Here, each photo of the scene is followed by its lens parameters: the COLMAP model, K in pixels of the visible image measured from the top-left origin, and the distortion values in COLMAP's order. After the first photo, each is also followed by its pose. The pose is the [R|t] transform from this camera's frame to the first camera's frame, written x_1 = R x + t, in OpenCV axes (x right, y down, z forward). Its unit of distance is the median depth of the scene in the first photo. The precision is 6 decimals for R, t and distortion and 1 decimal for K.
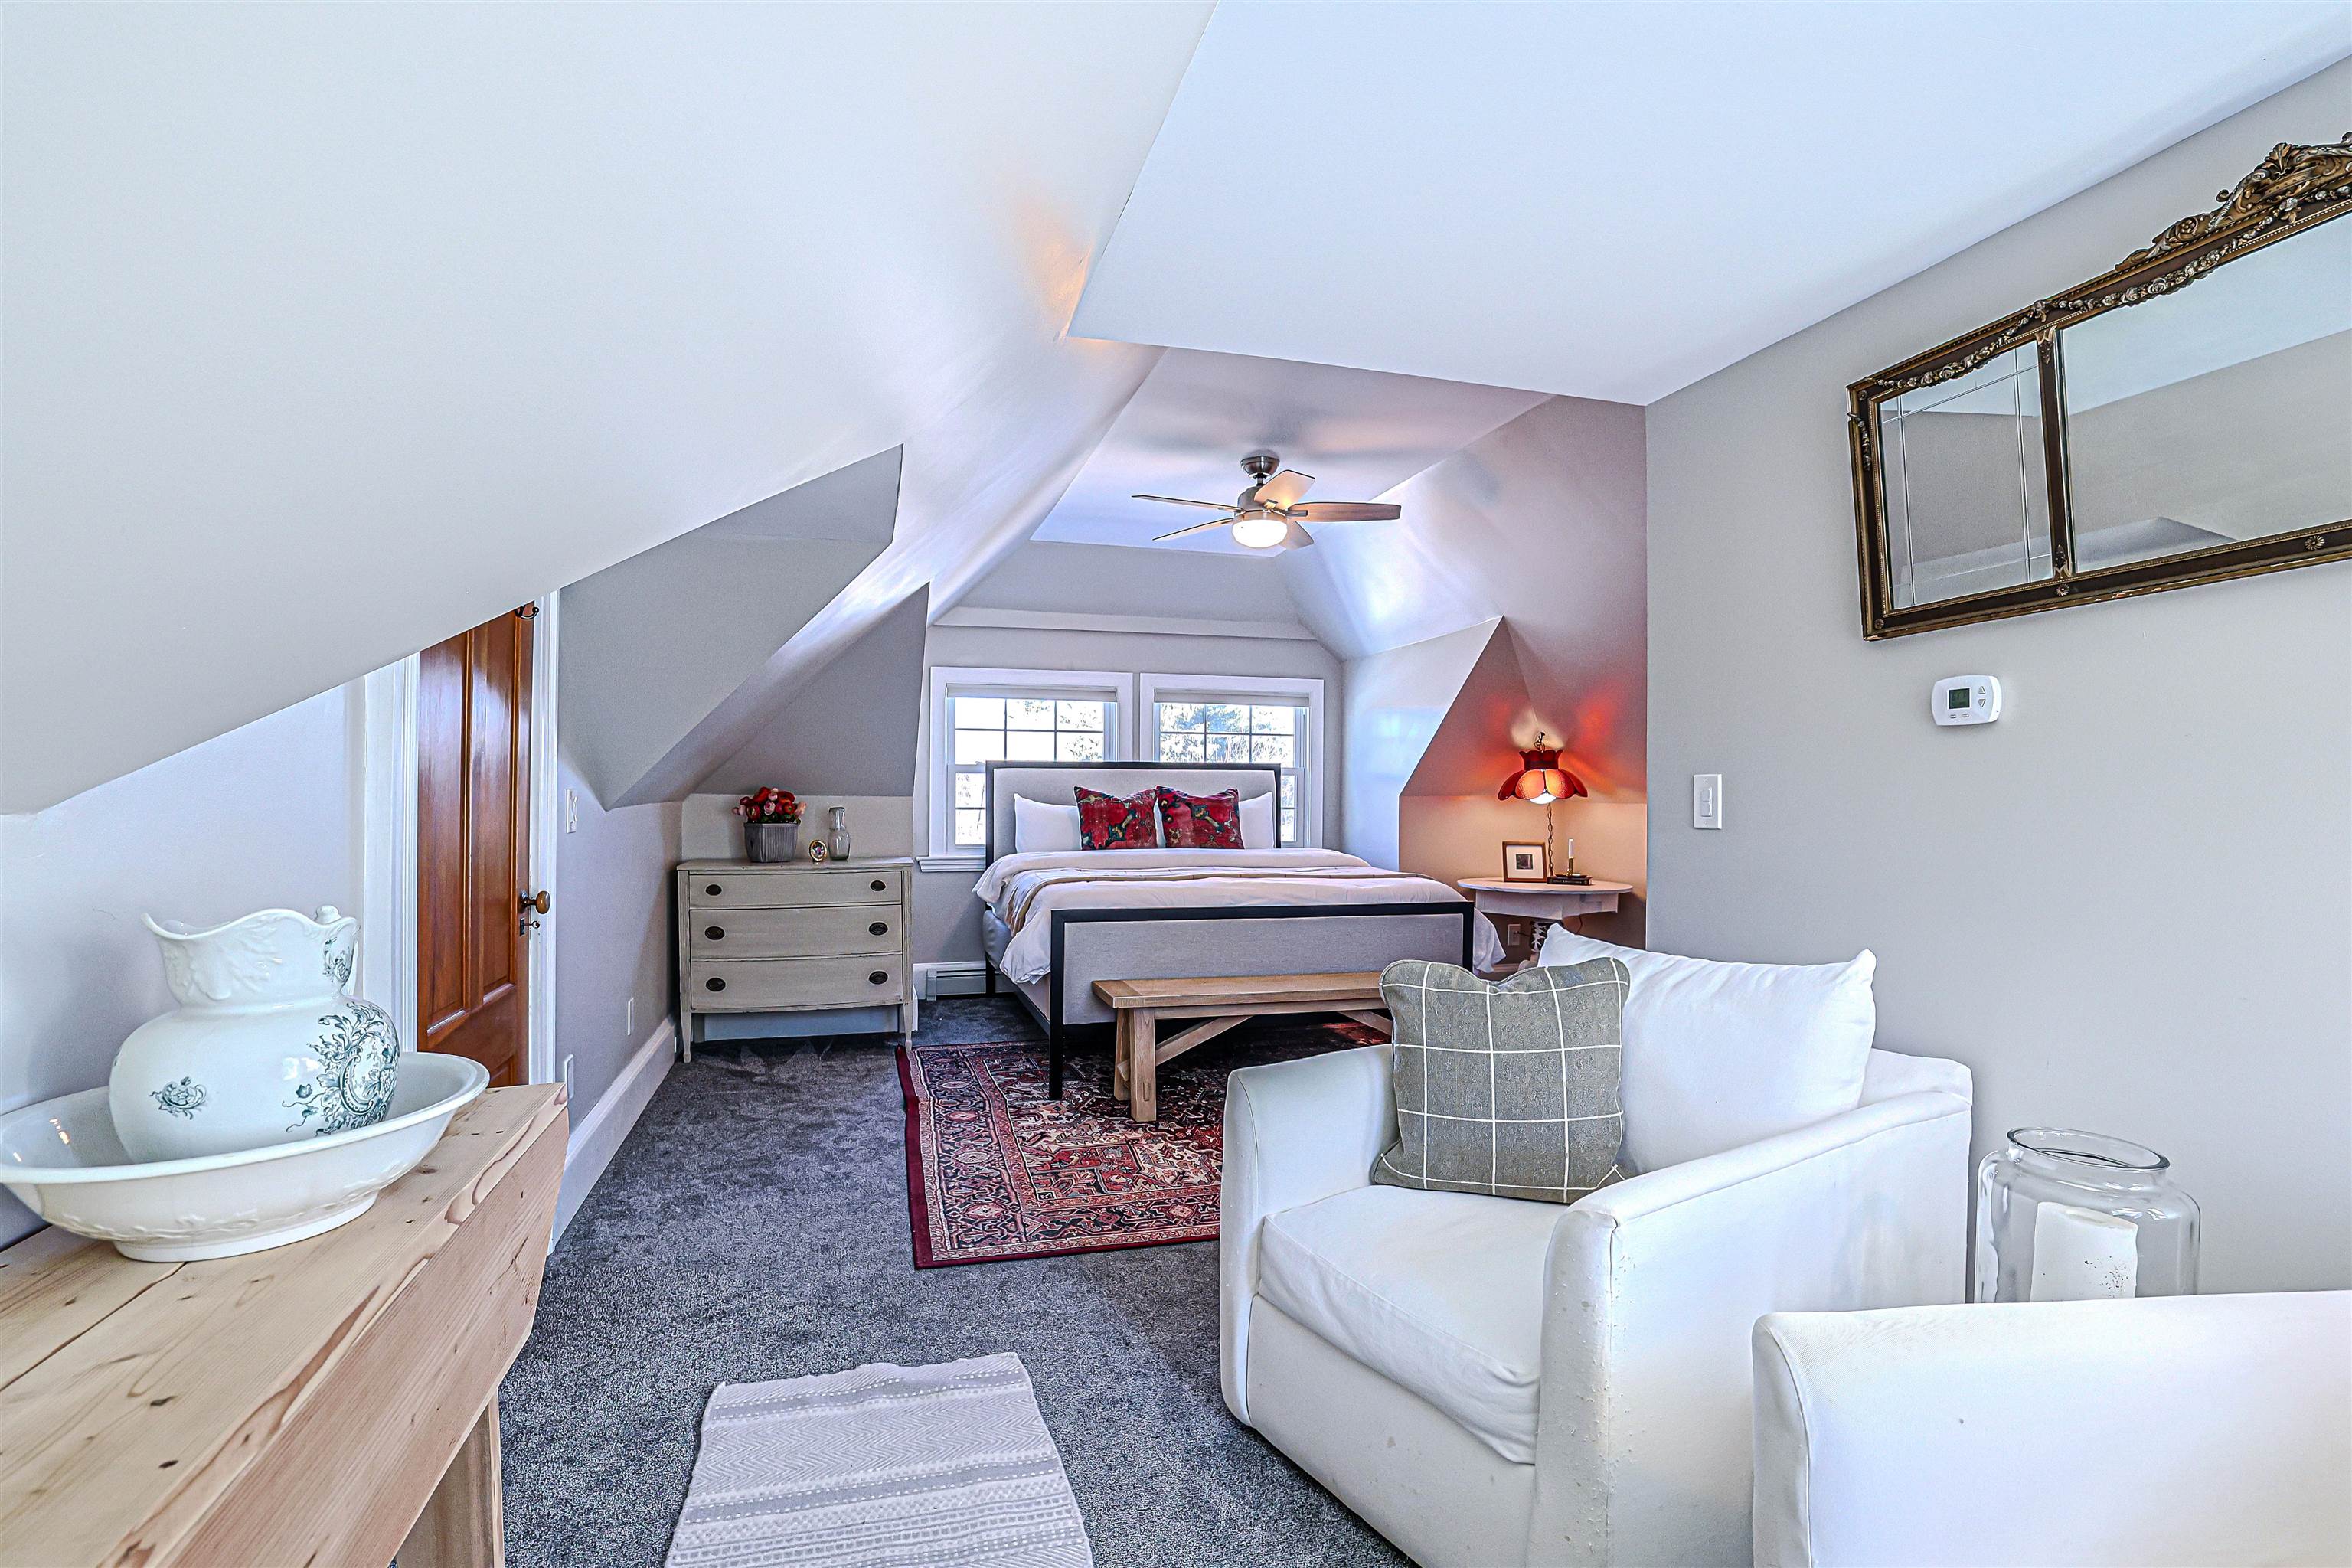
lens RADIAL K [[1025.5, 0, 1216.7], [0, 1025.5, 783.2], [0, 0, 1]] dist [-0.033857, 0.000109]
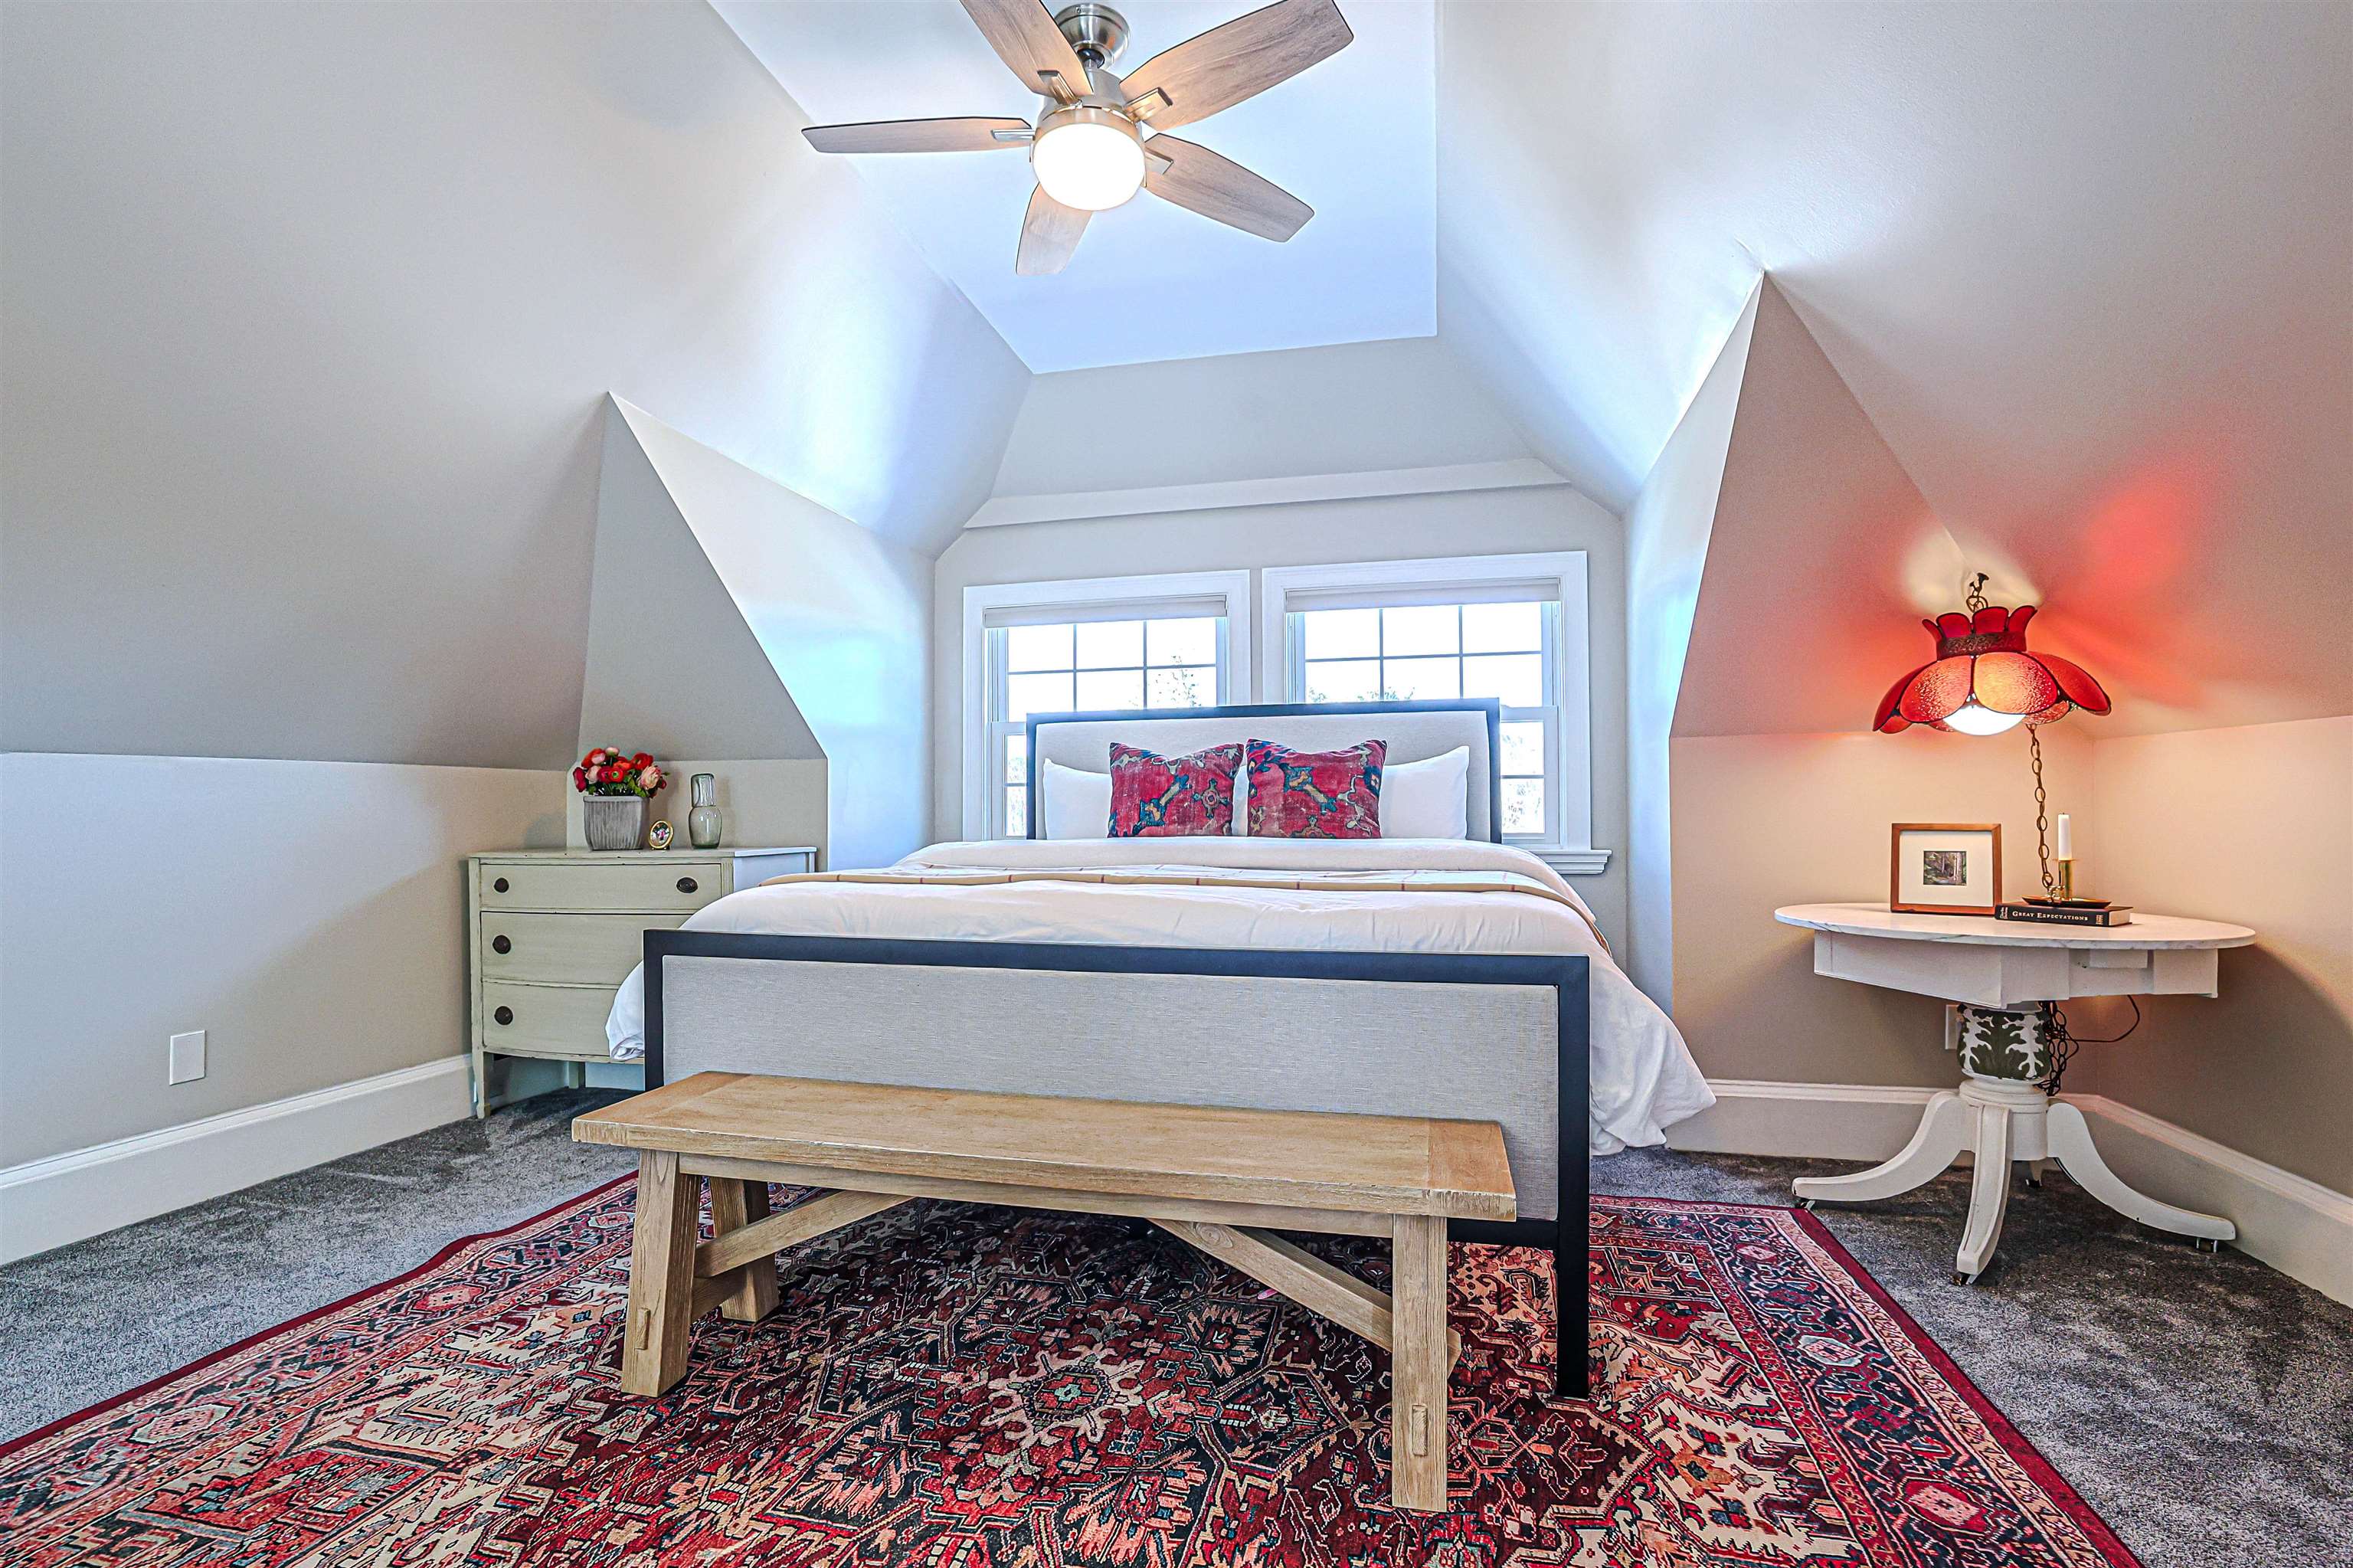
lens RADIAL K [[1107.6, 0, 1179.9], [0, 1107.6, 788.0], [0, 0, 1]] dist [-0.051155, 0.021764]
pose [[0.873431, -0.022041, -0.486449, 0.253150], [0.019049, 0.999757, -0.011096, 0.043096], [0.486575, 0.000425, 0.873639, 0.448319]]
